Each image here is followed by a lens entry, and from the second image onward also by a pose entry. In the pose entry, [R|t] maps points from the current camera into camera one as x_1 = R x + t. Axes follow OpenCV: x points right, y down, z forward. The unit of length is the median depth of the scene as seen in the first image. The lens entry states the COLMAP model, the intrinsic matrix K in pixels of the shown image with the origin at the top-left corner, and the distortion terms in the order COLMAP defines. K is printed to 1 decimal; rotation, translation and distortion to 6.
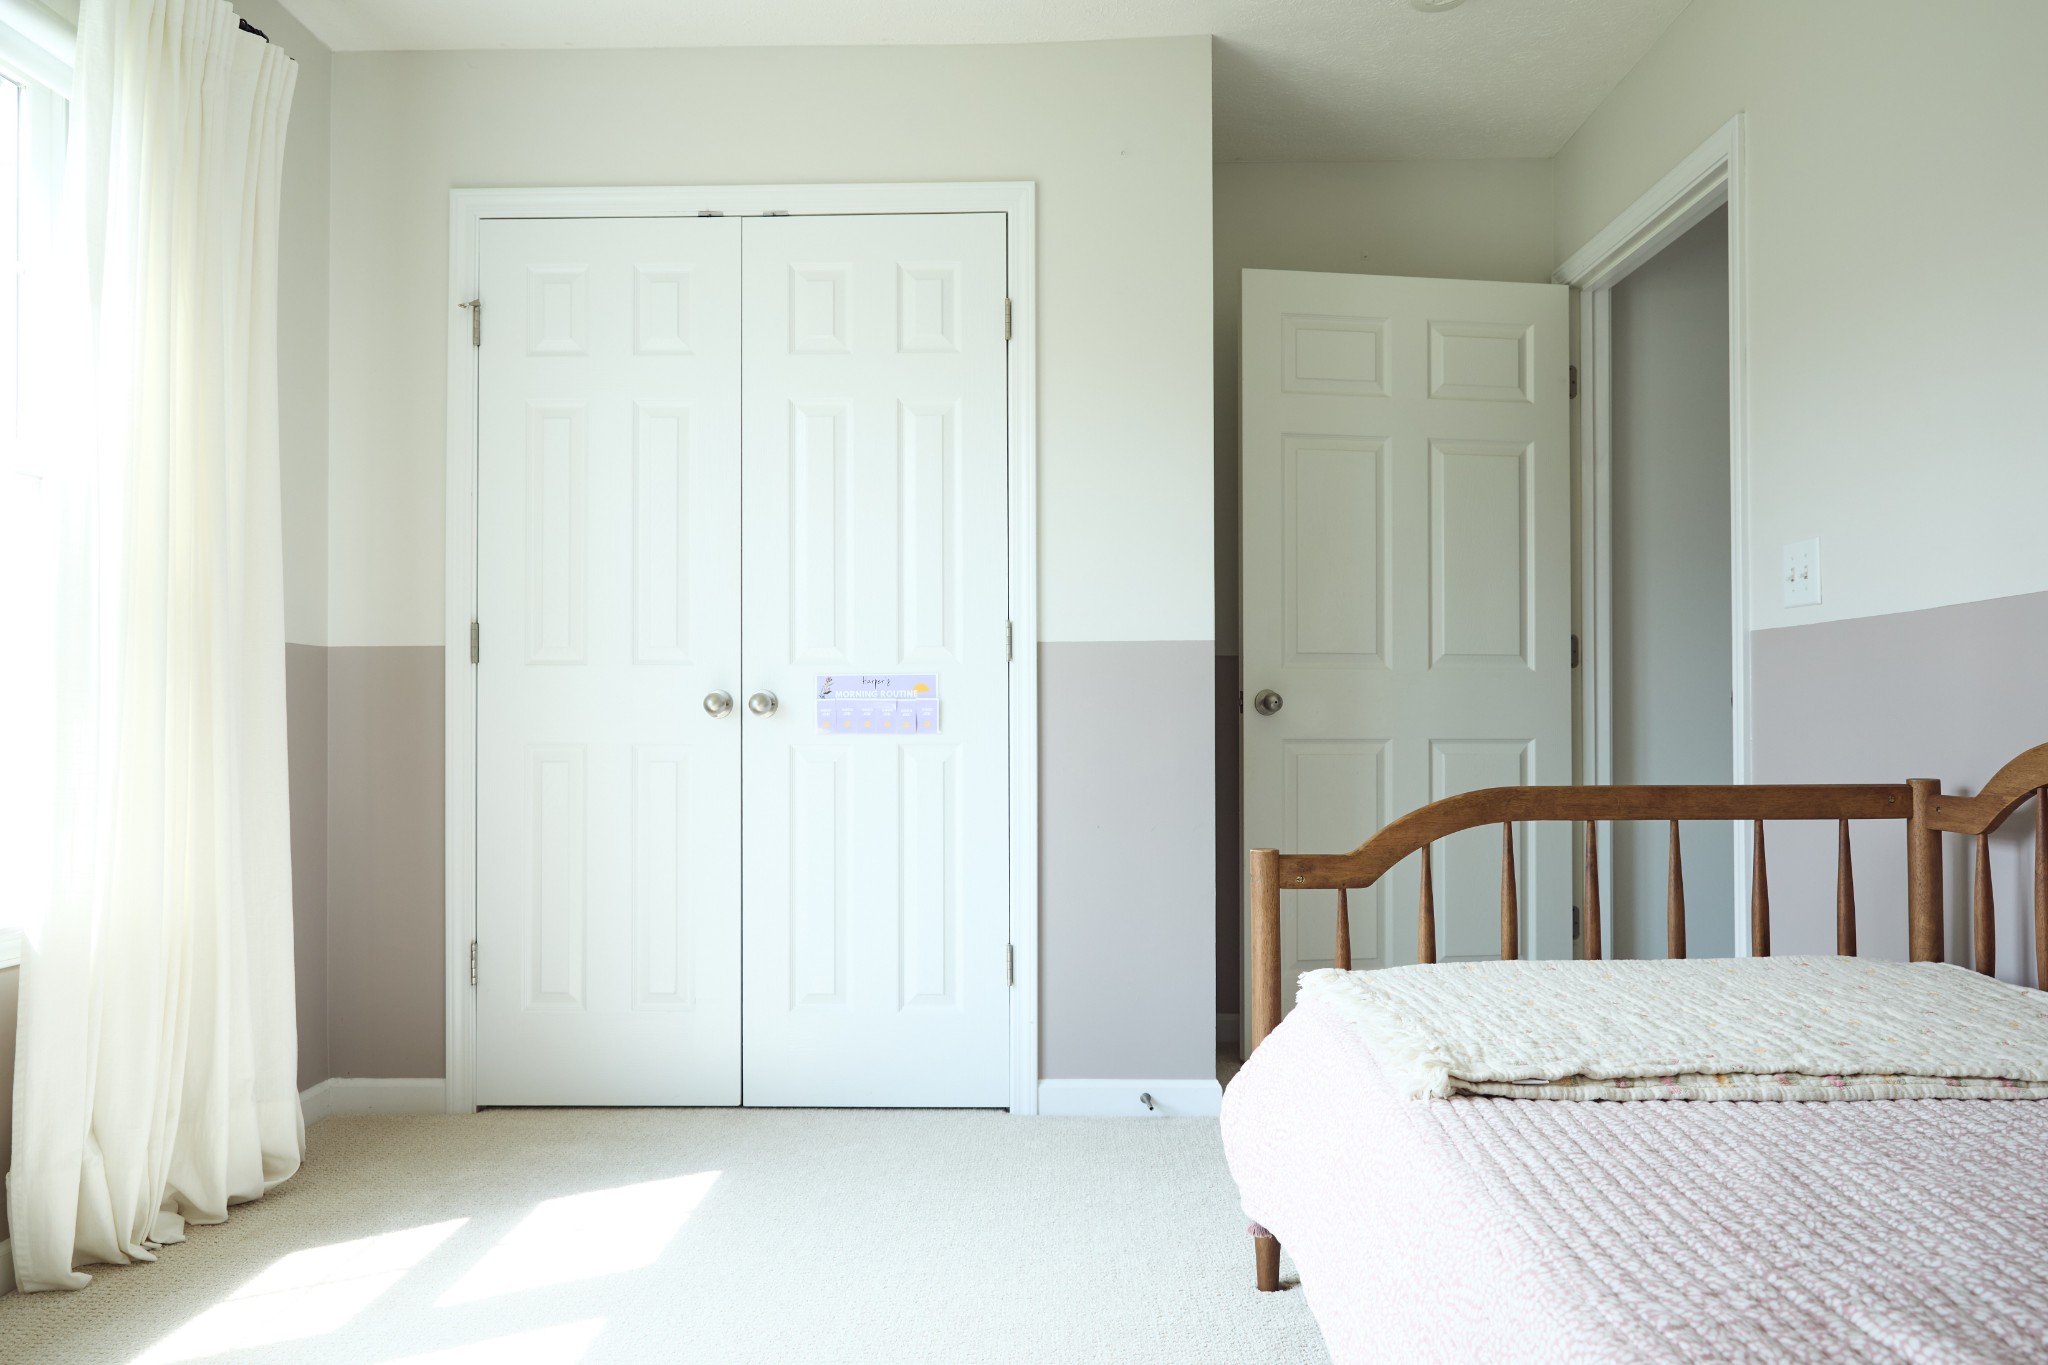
lens RADIAL K [[1401.6, 0, 973.4], [0, 1401.6, 702.7], [0, 0, 1]] dist [0.000612, 0.009094]
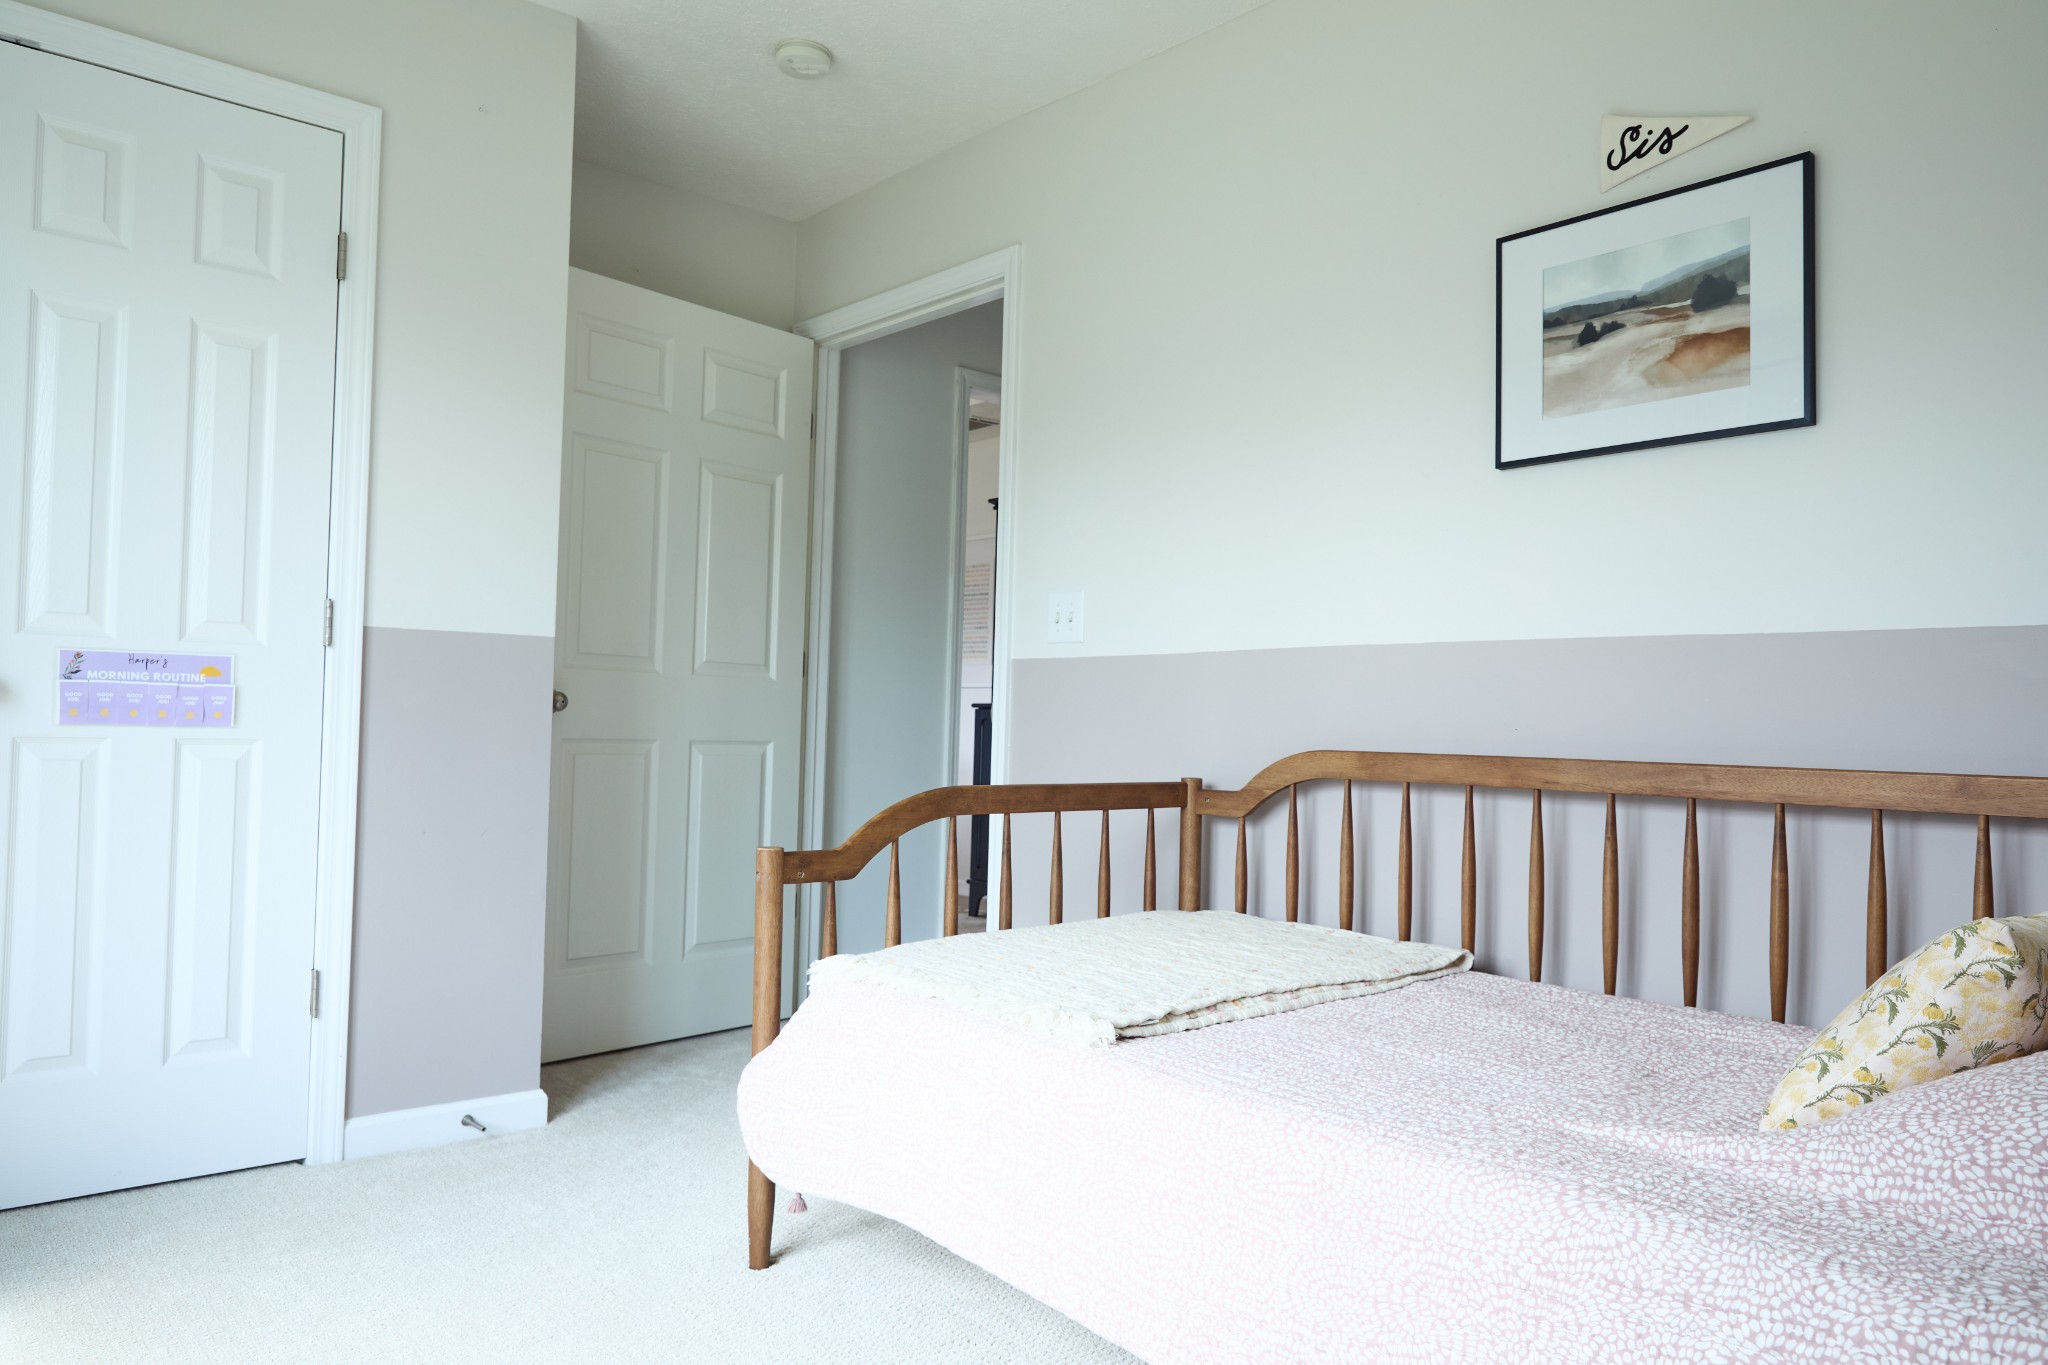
lens RADIAL K [[1401.6, 0, 973.4], [0, 1401.6, 702.7], [0, 0, 1]] dist [0.000612, 0.009094]
pose [[0.743077, 0.031542, 0.668463, -0.259609], [-0.033610, 0.999387, -0.009795, 0.000837], [-0.668362, -0.015189, 0.743681, 0.080595]]
